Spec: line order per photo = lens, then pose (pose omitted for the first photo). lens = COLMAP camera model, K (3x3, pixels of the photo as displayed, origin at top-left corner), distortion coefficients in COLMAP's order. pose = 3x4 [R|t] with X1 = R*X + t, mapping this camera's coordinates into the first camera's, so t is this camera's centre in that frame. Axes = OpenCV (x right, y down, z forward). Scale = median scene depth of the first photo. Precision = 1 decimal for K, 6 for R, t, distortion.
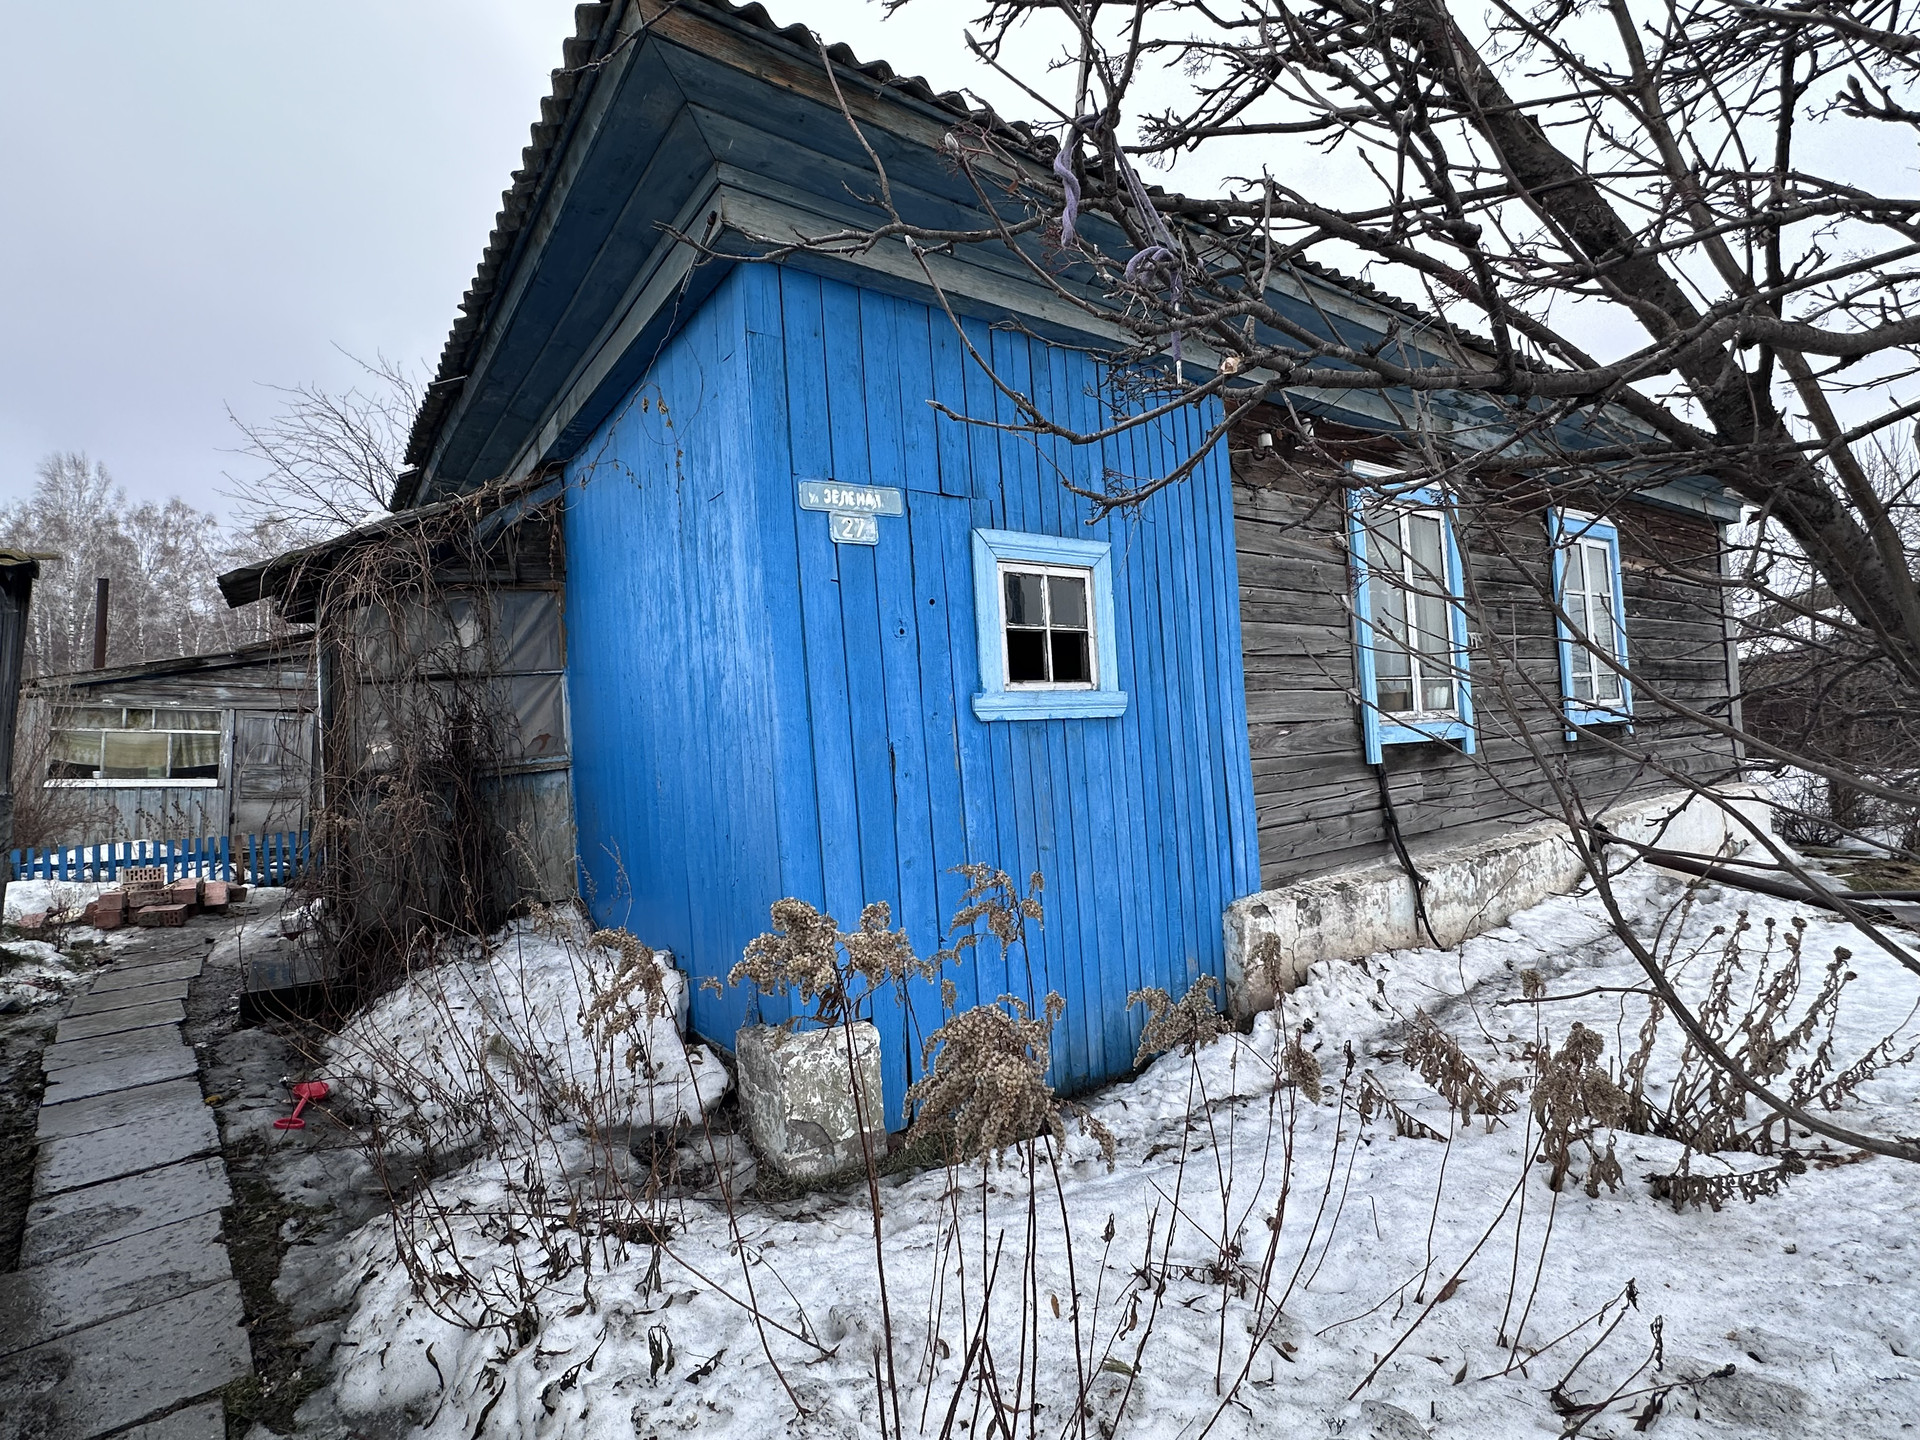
lens RADIAL K [[945.1, 0, 963.6], [0, 945.1, 723.2], [0, 0, 1]] dist [-0.003561, -0.000958]
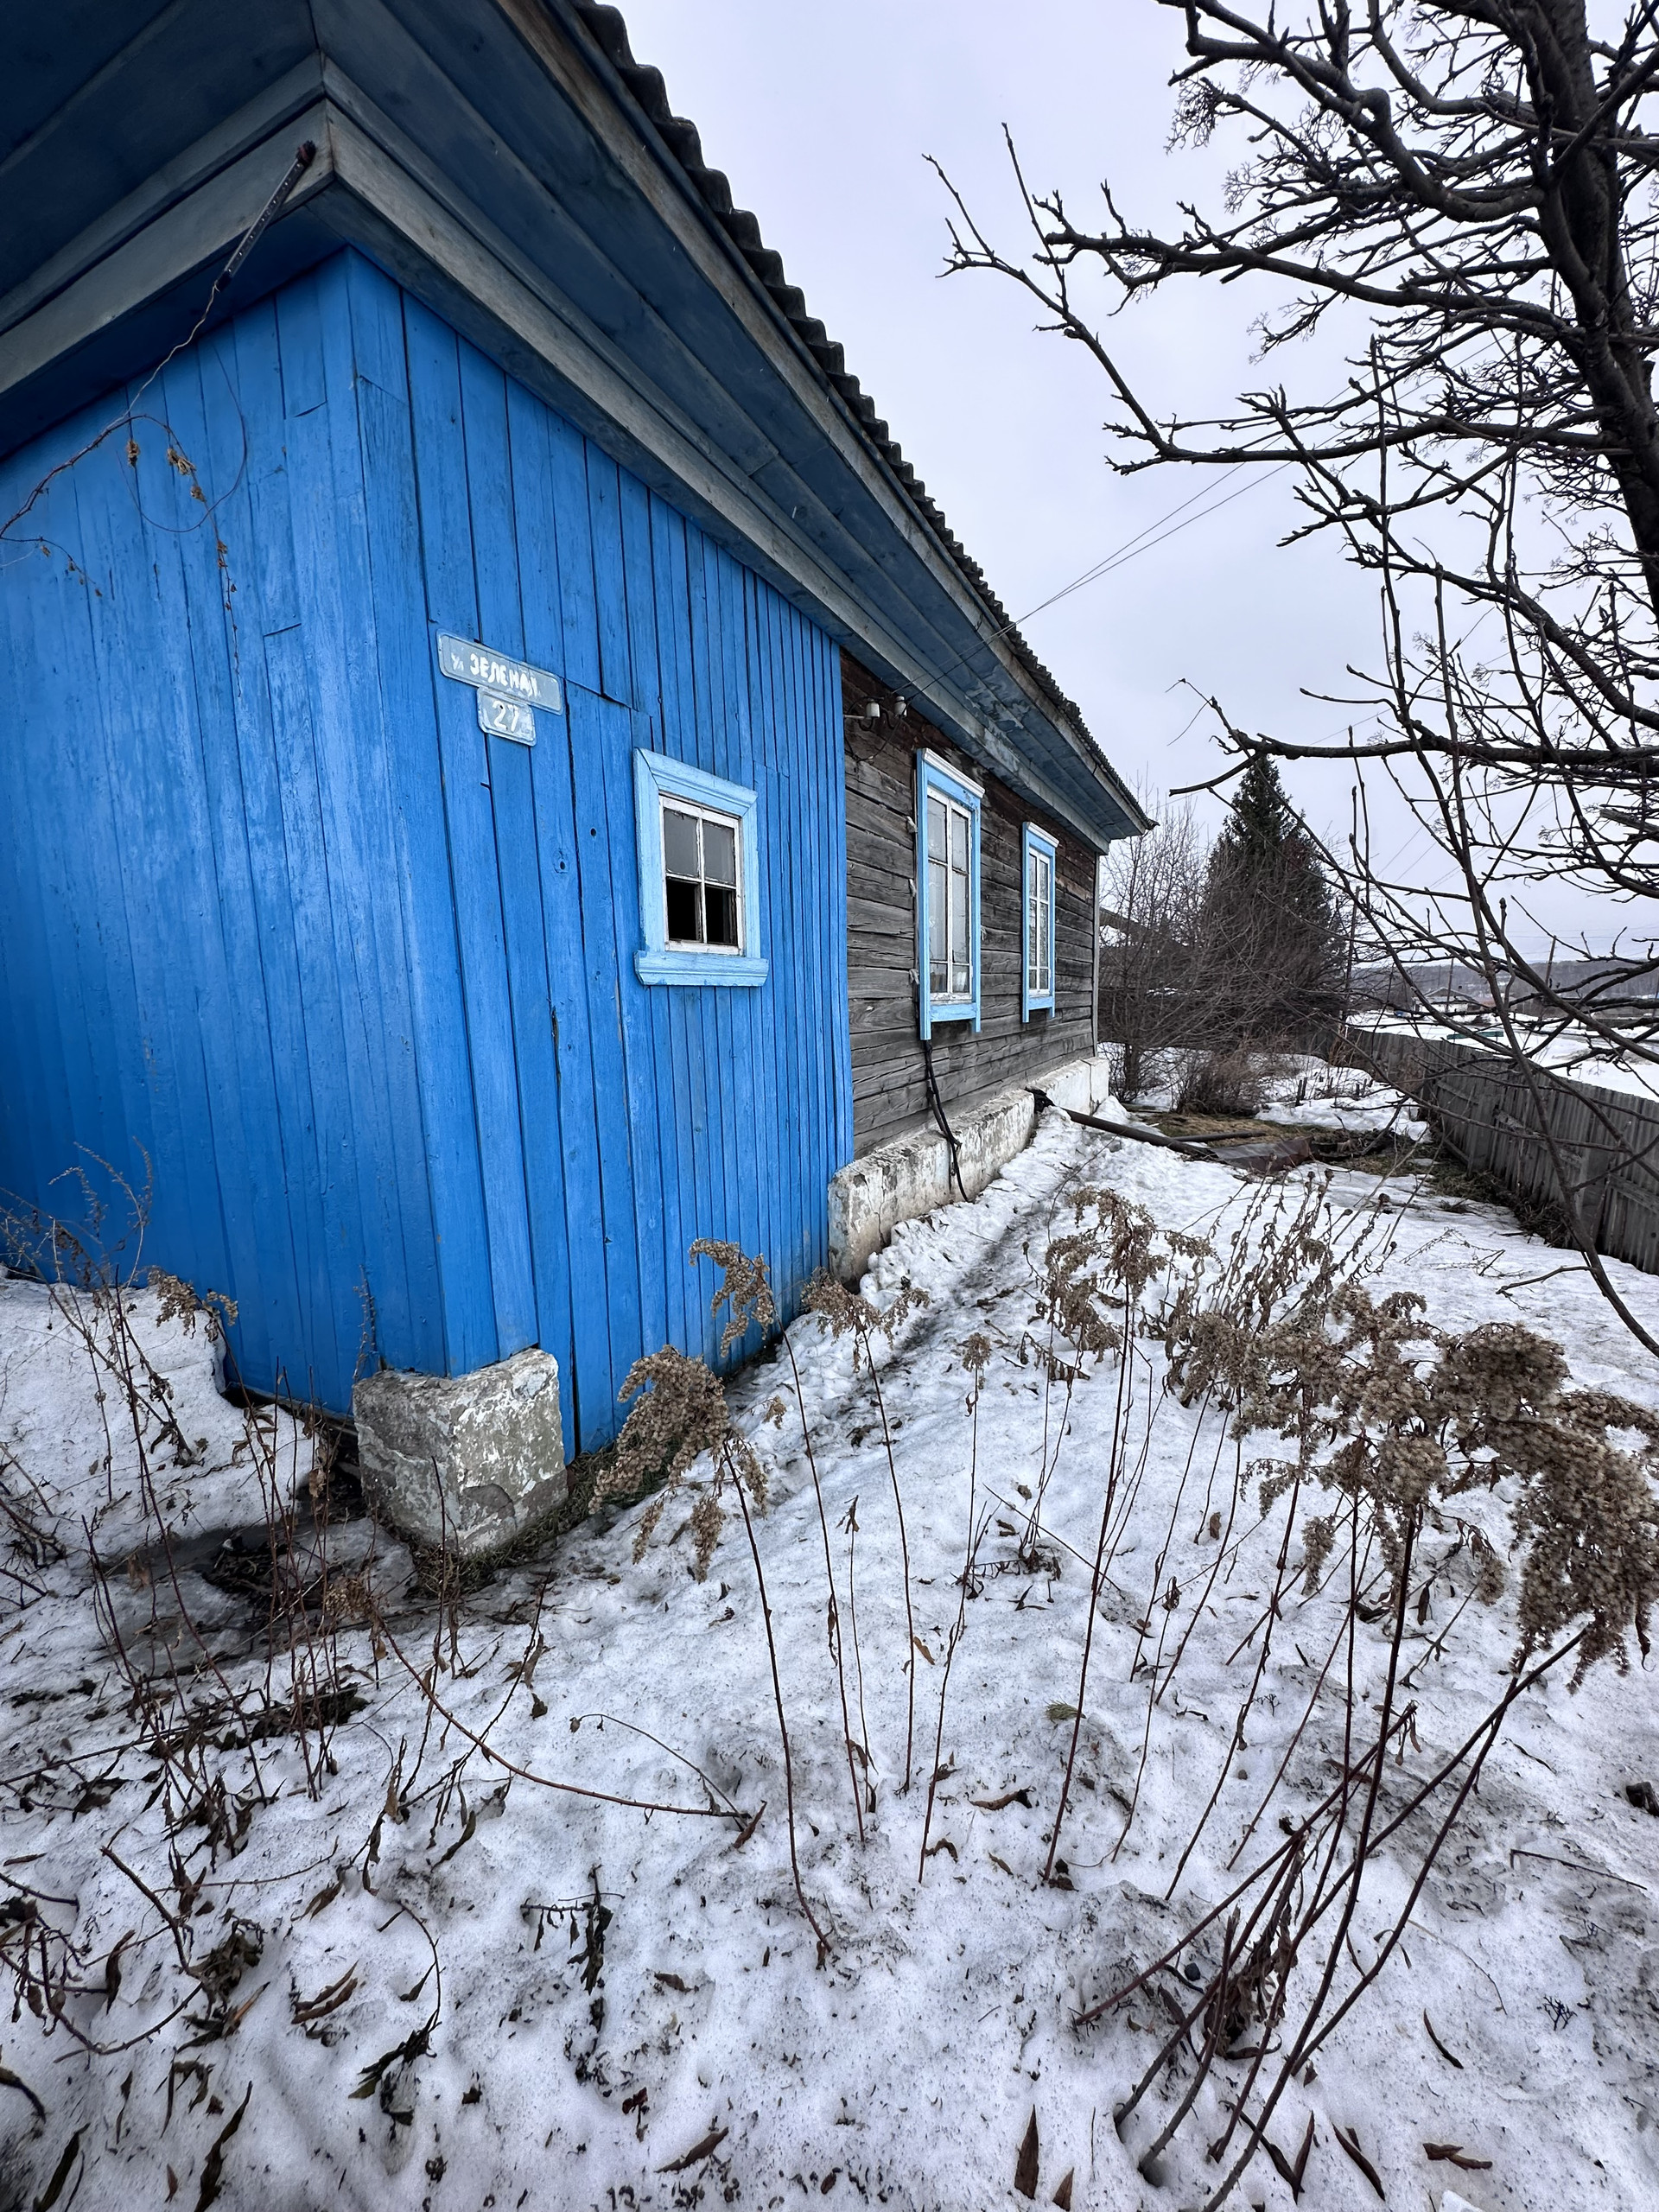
lens RADIAL K [[881.2, 0, 828.6], [0, 881.2, 1104.1], [0, 0, 1]] dist [-0.002555, 0.000456]
pose [[0.881496, -0.016372, 0.471907, -0.213599], [-0.043237, 0.992402, 0.115194, 0.006463], [-0.470207, -0.121947, 0.874090, 0.218273]]
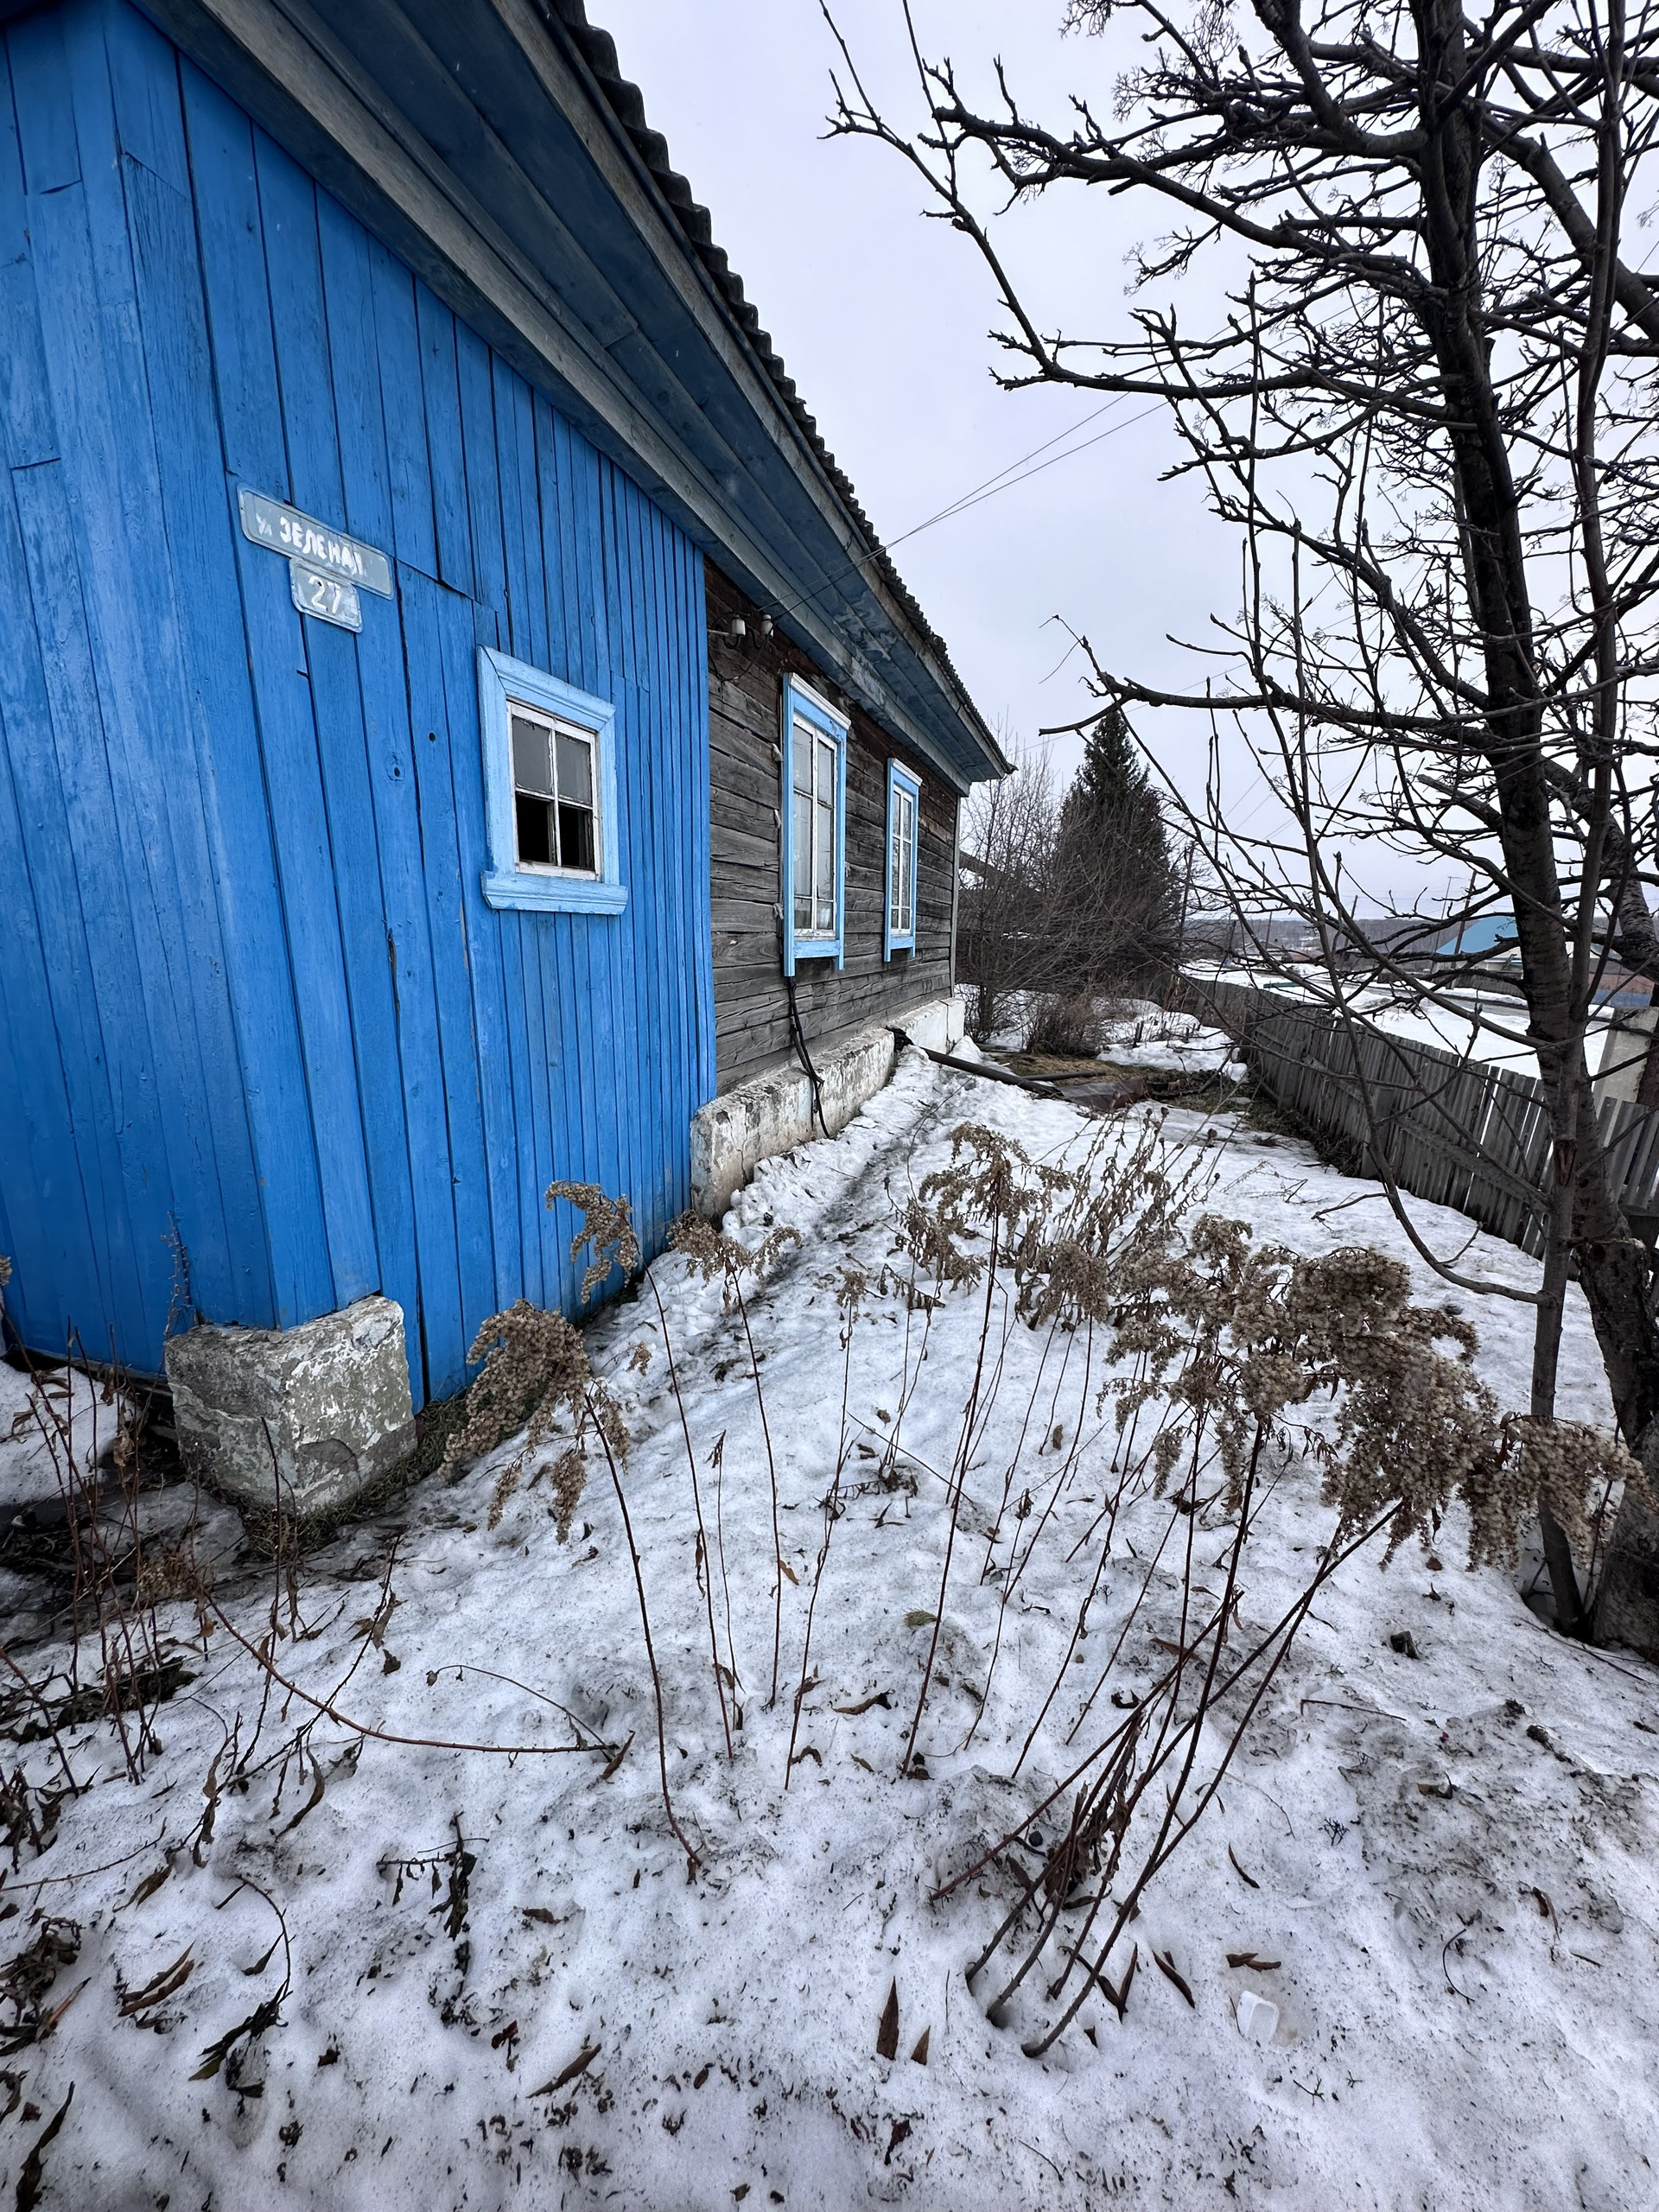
lens RADIAL K [[881.2, 0, 828.6], [0, 881.2, 1104.1], [0, 0, 1]] dist [-0.002555, 0.000456]
pose [[0.796262, -0.048707, 0.602987, -0.213227], [-0.073024, 0.981726, 0.175730, 0.008967], [-0.600528, -0.183960, 0.778155, 0.227604]]
